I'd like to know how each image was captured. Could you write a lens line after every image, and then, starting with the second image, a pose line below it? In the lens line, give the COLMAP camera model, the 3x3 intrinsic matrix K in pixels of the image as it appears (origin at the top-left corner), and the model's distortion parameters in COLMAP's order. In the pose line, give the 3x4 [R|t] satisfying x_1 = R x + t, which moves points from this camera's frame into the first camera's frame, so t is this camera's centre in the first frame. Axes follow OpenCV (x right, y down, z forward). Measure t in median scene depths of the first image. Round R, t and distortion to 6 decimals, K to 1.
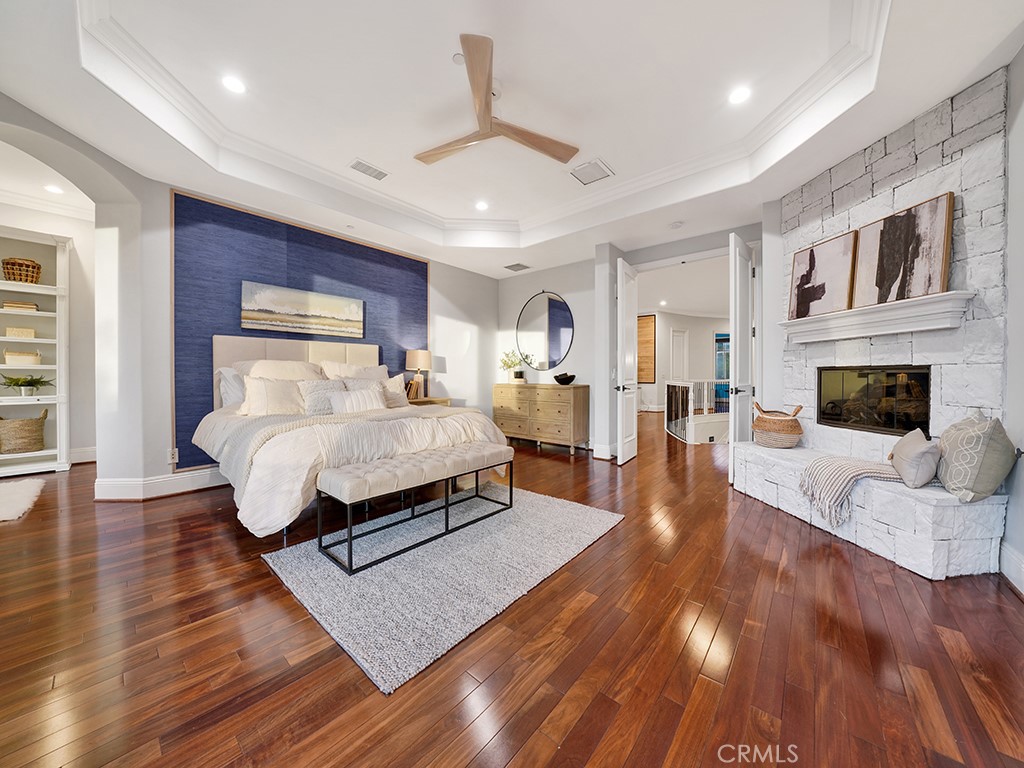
lens RADIAL K [[352.3, 0, 511.4], [0, 352.3, 380.1], [0, 0, 1]] dist [-0.030010, 0.000016]
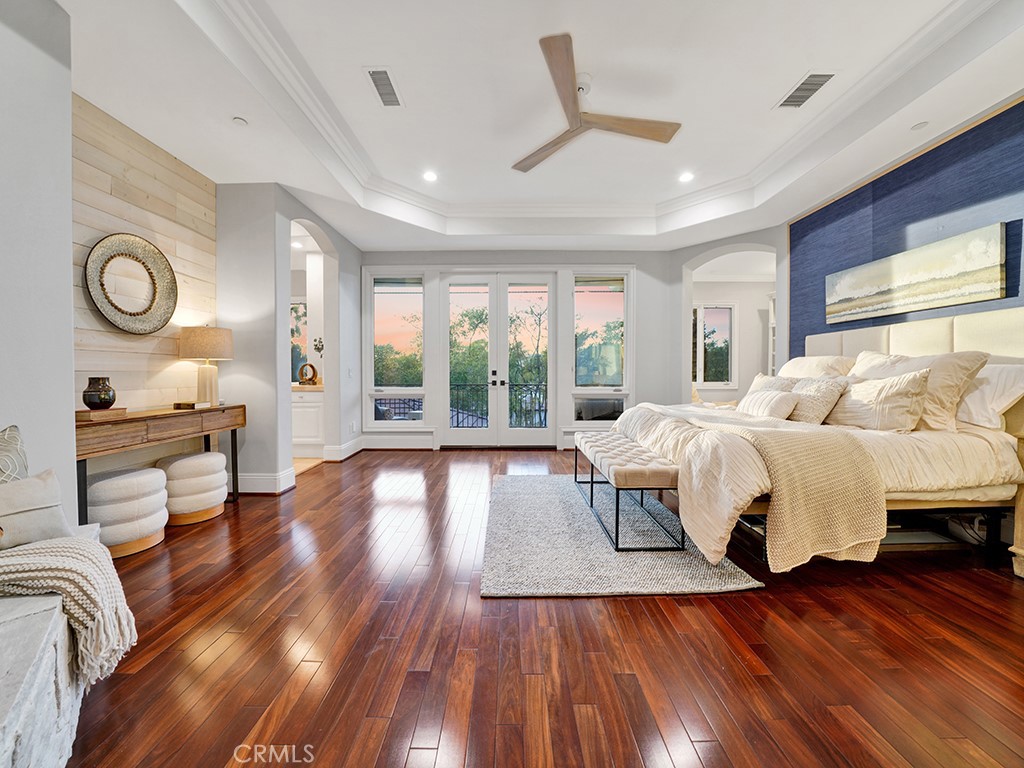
lens RADIAL K [[352.3, 0, 511.4], [0, 352.3, 380.1], [0, 0, 1]] dist [-0.030010, 0.000016]
pose [[-0.753431, 0.011197, -0.657431, 0.526330], [-0.009221, 0.999577, 0.027592, -0.012267], [0.657462, 0.026851, -0.753009, 1.146251]]
